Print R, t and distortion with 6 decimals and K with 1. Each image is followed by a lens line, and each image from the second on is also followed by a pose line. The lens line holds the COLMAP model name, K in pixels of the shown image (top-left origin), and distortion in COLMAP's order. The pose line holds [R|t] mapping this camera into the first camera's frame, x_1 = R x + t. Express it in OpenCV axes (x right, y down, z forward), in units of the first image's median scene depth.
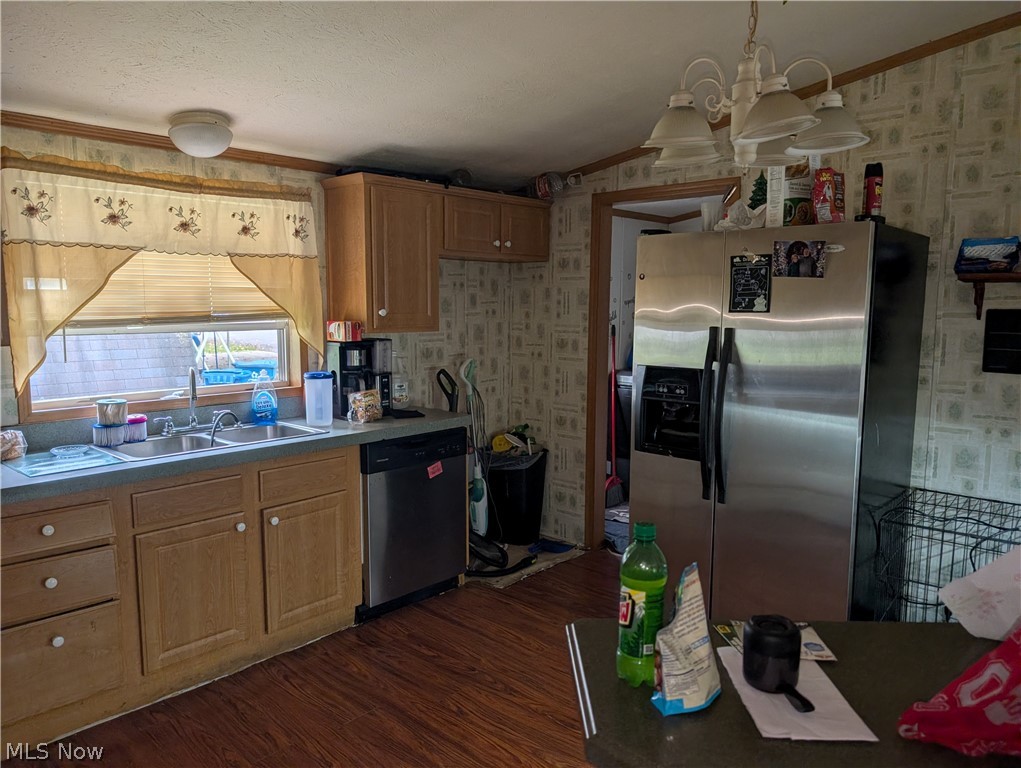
lens RADIAL K [[724.5, 0, 510.8], [0, 724.5, 371.9], [0, 0, 1]] dist [0.003727, -0.005905]
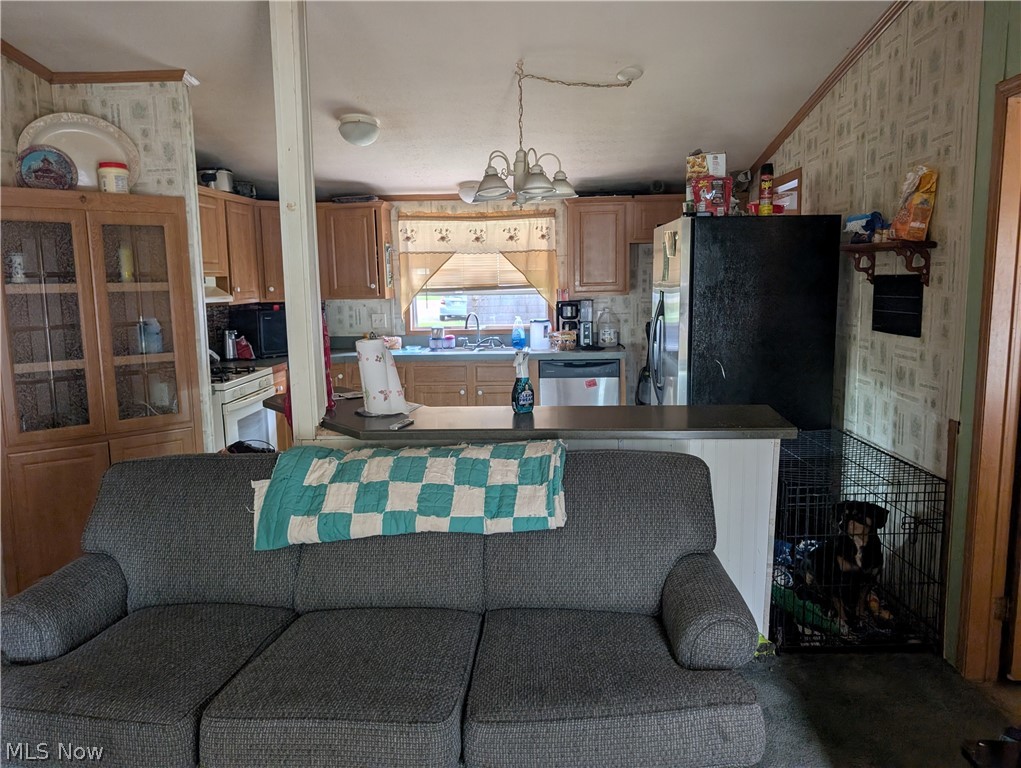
lens RADIAL K [[724.5, 0, 510.8], [0, 724.5, 371.9], [0, 0, 1]] dist [0.003727, -0.005905]
pose [[0.637994, 0.084668, -0.765372, 1.116530], [-0.058771, 0.996392, 0.061234, 0.026511], [0.767795, 0.005914, 0.640668, -0.156905]]
